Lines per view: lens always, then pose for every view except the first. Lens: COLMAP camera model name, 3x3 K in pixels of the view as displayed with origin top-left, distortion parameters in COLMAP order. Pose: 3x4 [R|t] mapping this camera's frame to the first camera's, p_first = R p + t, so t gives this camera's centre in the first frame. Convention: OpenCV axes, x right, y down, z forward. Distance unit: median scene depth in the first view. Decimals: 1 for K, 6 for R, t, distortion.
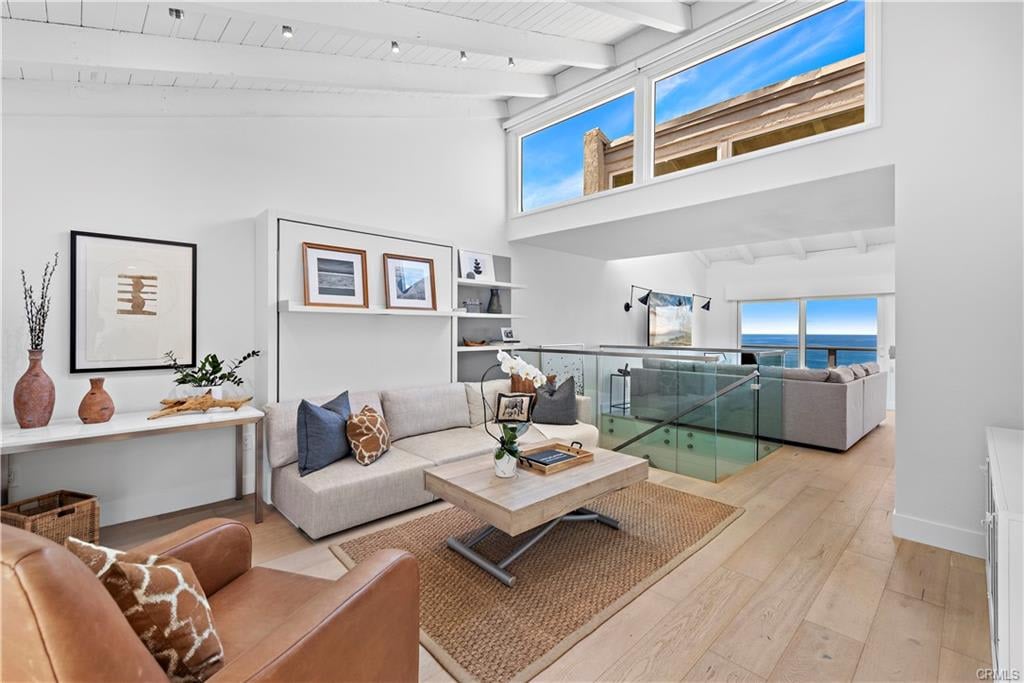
lens RADIAL K [[435.7, 0, 513.2], [0, 435.7, 327.0], [0, 0, 1]] dist [0.002750, 0.000032]
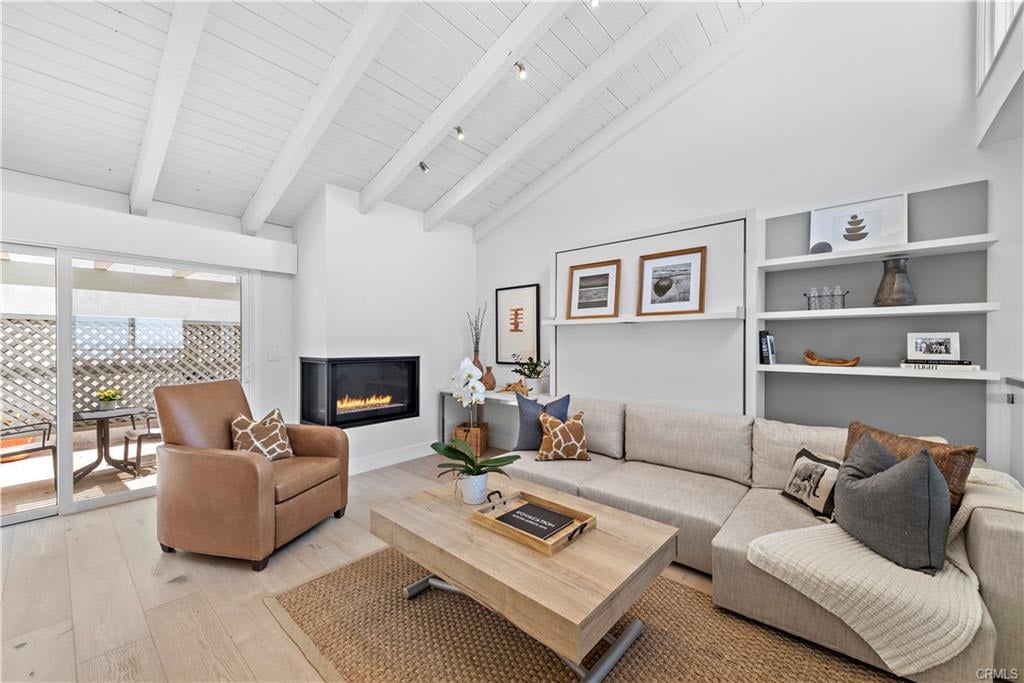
lens RADIAL K [[394.6, 0, 512.0], [0, 394.6, 341.5], [0, 0, 1]] dist [0.008814, -0.000018]
pose [[0.089992, -0.007243, -0.995916, 0.540357], [0.006773, 0.999955, -0.006661, 0.015723], [0.995919, -0.006145, 0.090037, 0.690166]]
